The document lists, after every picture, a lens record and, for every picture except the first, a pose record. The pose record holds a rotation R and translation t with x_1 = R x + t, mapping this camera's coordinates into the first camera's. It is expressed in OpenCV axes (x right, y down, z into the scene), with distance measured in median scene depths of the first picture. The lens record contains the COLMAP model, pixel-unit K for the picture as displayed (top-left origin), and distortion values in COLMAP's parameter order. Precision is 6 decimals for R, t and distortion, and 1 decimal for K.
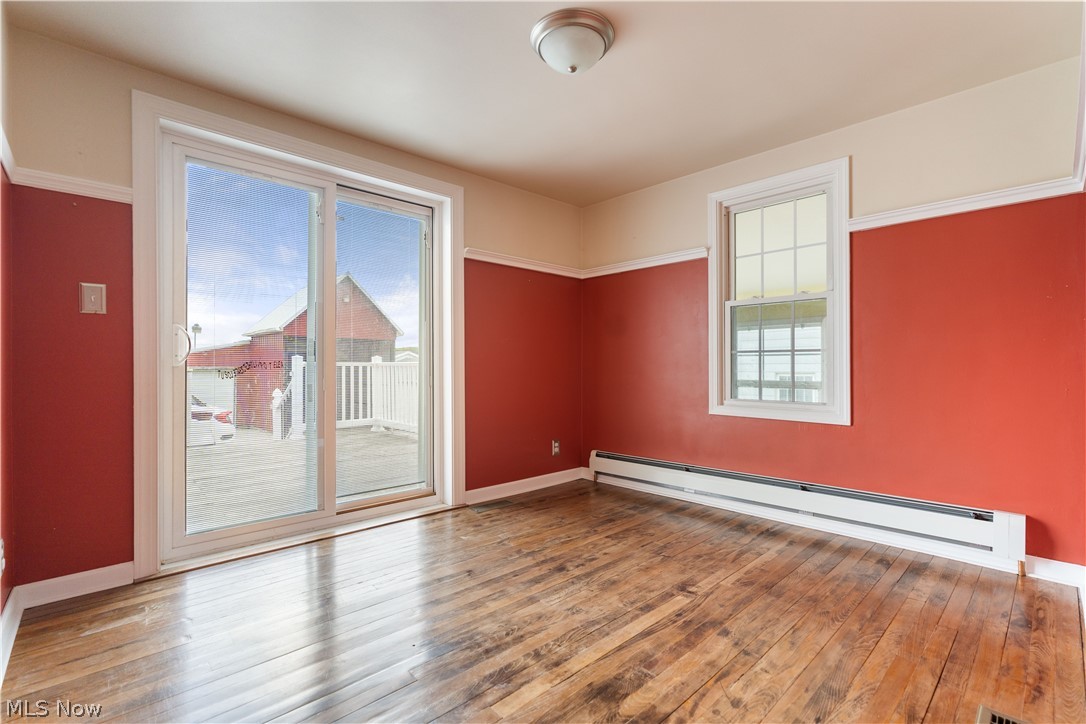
lens RADIAL K [[487.0, 0, 543.0], [0, 487.0, 362.0], [0, 0, 1]] dist [-0.006944, 0.001661]
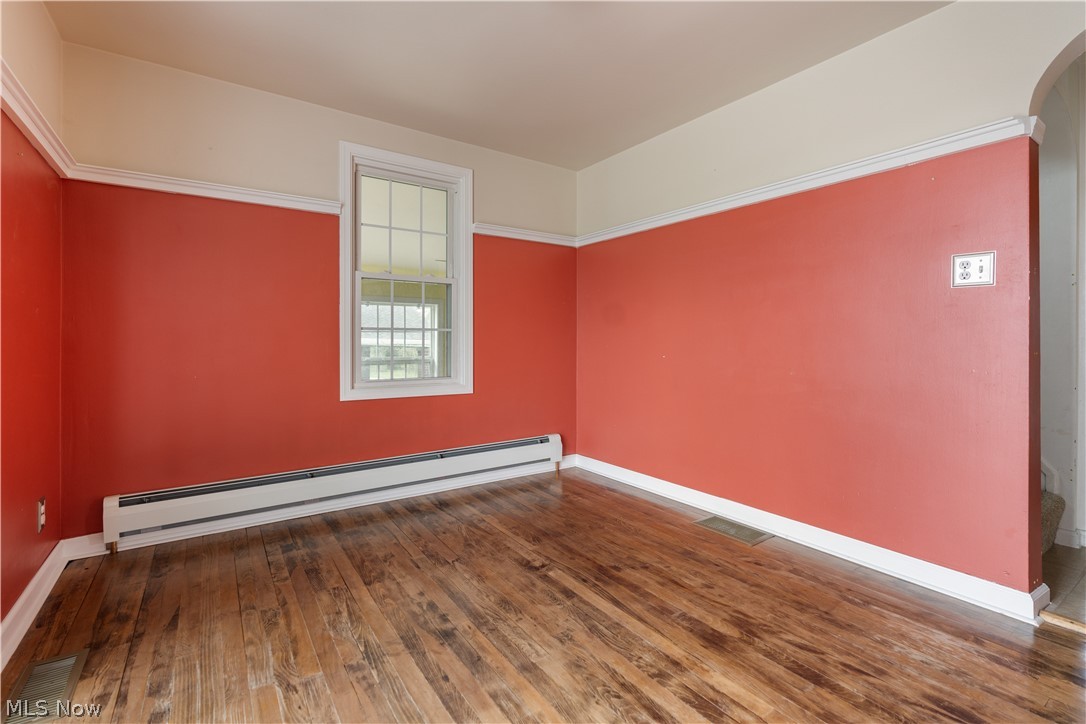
lens RADIAL K [[494.8, 0, 542.2], [0, 494.8, 336.1], [0, 0, 1]] dist [-0.003585, 0.000269]
pose [[0.152529, 0.008033, 0.988266, -0.667664], [-0.010416, 0.999924, -0.006520, -0.005879], [-0.988244, -0.009300, 0.152601, 0.767726]]
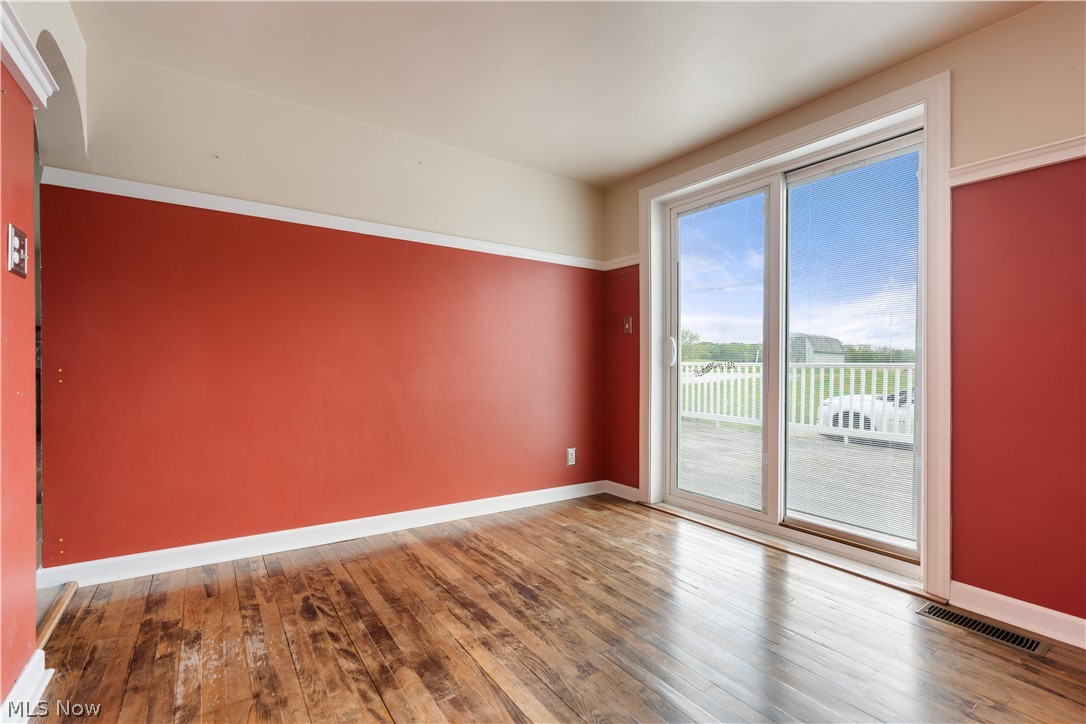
lens RADIAL K [[488.7, 0, 546.3], [0, 488.7, 366.6], [0, 0, 1]] dist [-0.004686, 0.000325]
pose [[-0.140471, -0.000116, -0.990085, 0.733790], [-0.002050, 0.999998, 0.000173, 0.010497], [0.990083, 0.002054, -0.140471, 0.880871]]
